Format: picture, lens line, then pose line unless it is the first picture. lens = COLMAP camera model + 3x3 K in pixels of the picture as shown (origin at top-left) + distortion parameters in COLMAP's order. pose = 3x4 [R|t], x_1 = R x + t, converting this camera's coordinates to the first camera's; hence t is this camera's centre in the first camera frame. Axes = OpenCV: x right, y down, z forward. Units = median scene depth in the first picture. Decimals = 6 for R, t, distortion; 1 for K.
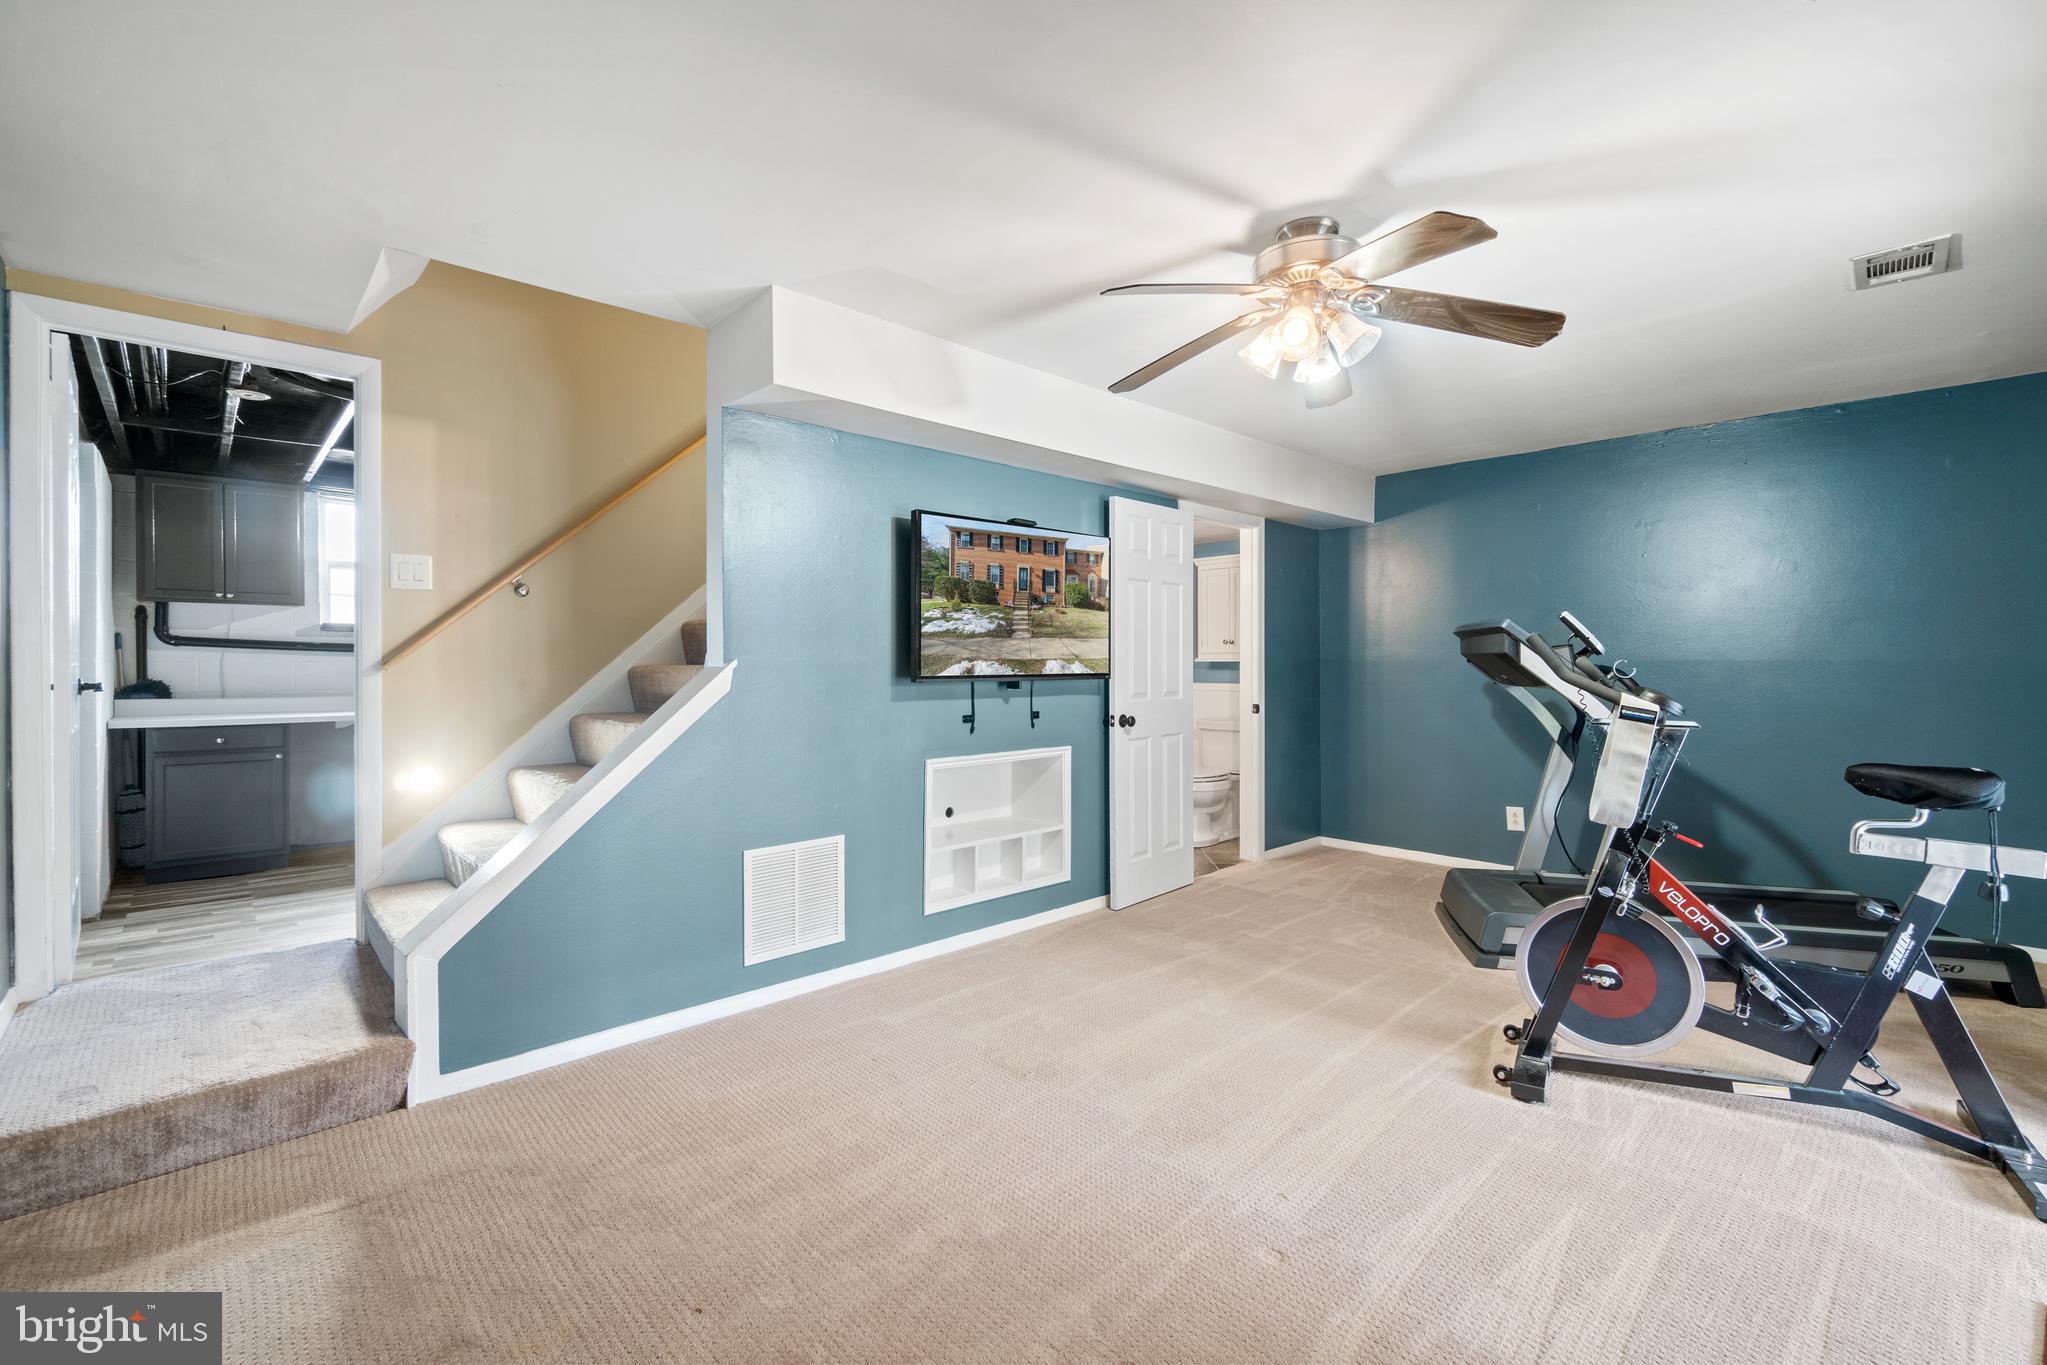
lens RADIAL K [[889.2, 0, 1016.4], [0, 889.2, 666.5], [0, 0, 1]] dist [0.000897, 0.000698]
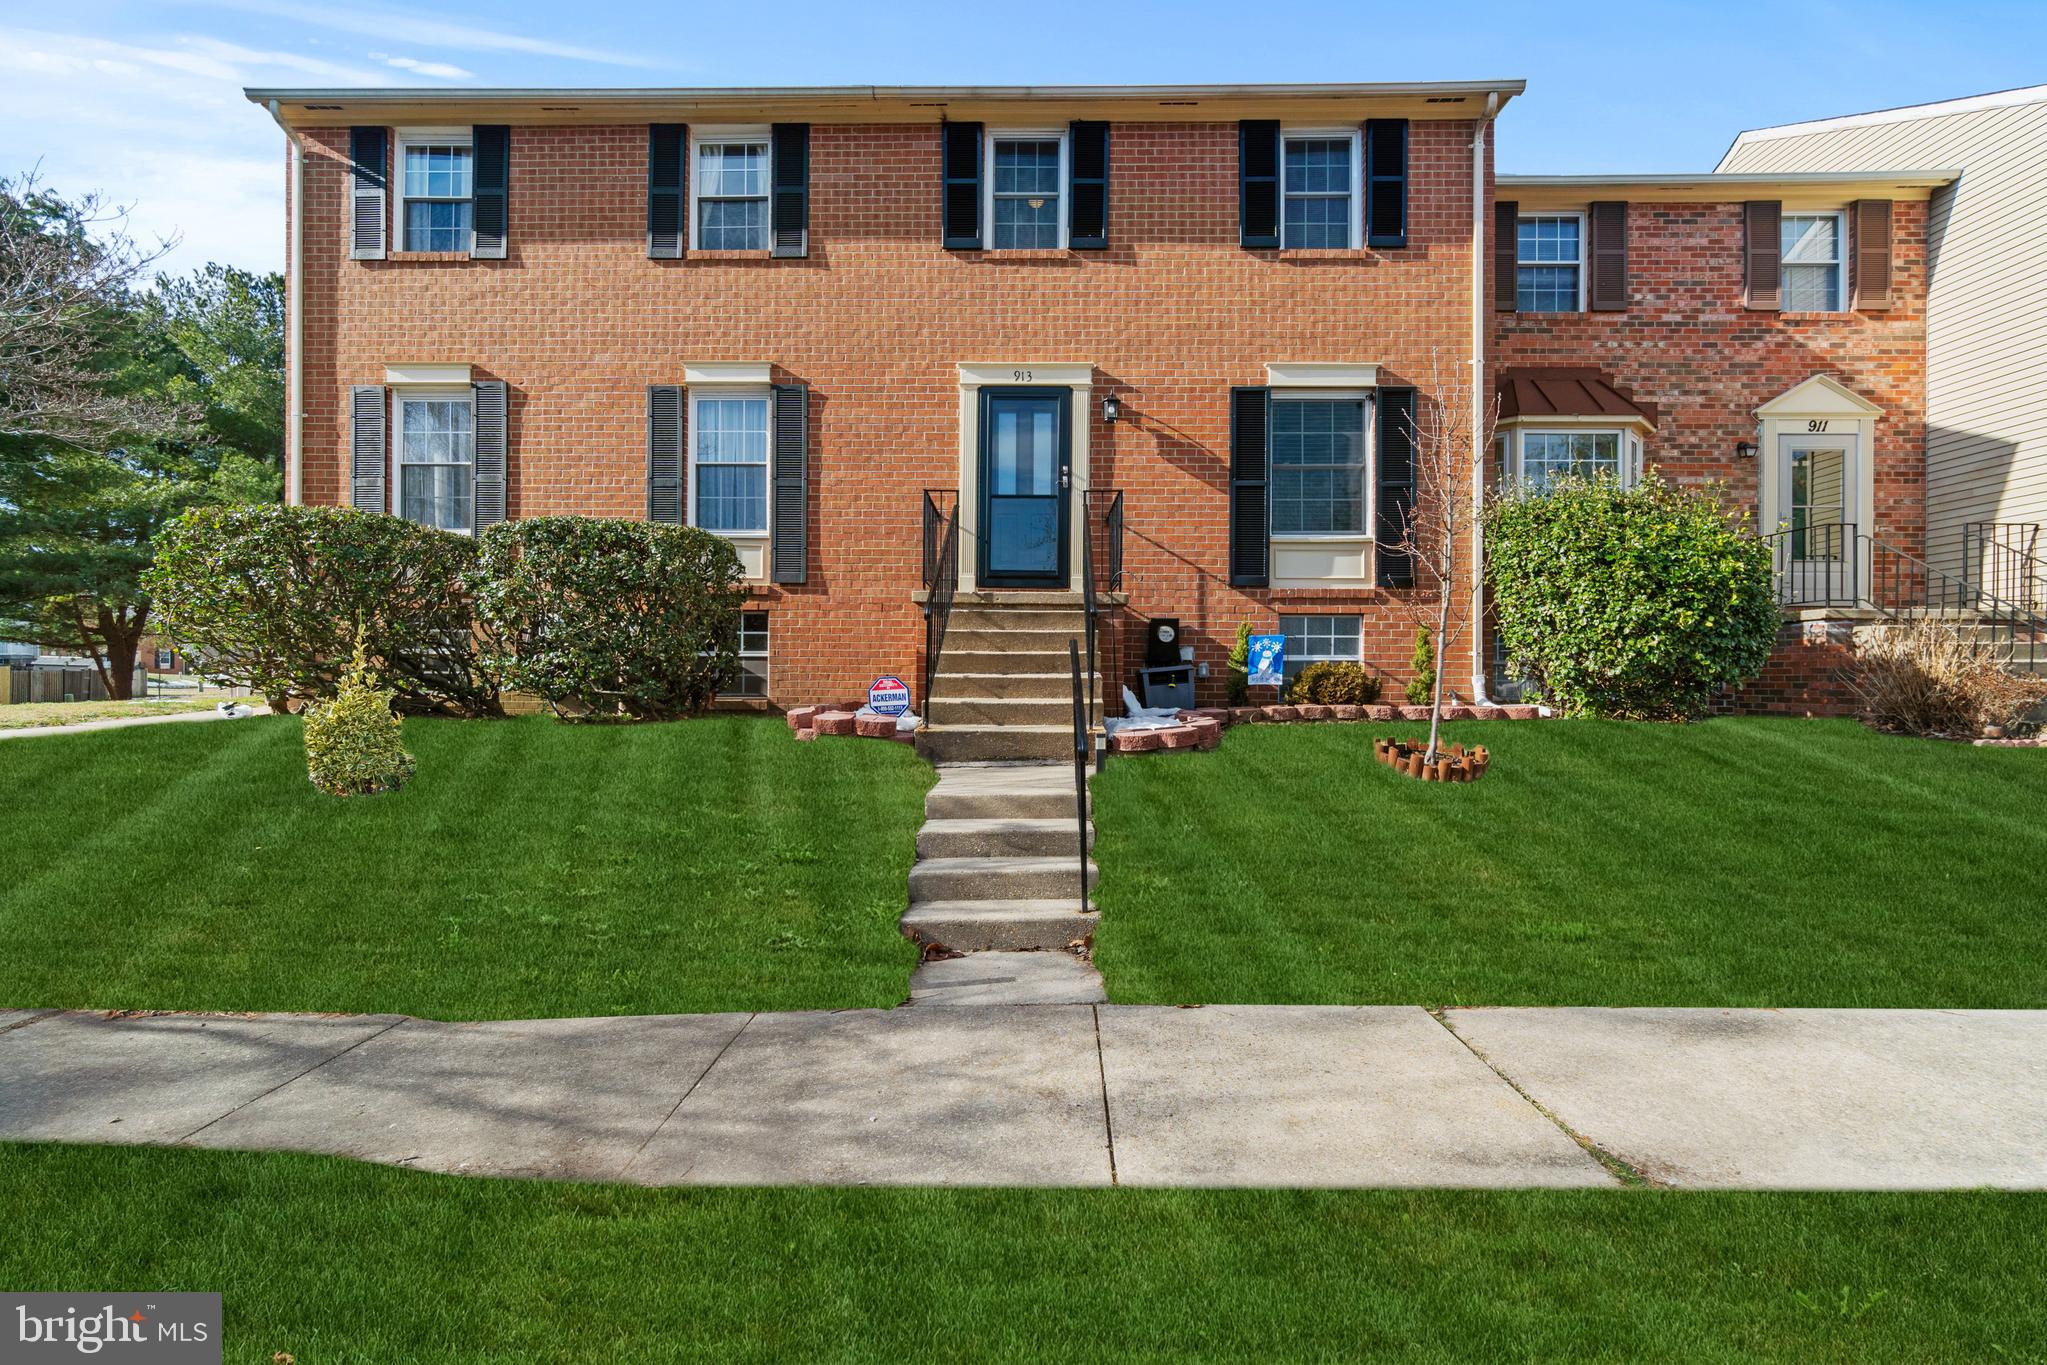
lens RADIAL K [[889.2, 0, 1022.7], [0, 889.2, 683.3], [0, 0, 1]] dist [0.000897, 0.000698]
pose [[0.821410, -0.006443, -0.570302, 0.071964], [-0.000153, 0.999934, -0.011518, -0.072039], [0.570338, 0.009548, 0.821355, 0.907216]]
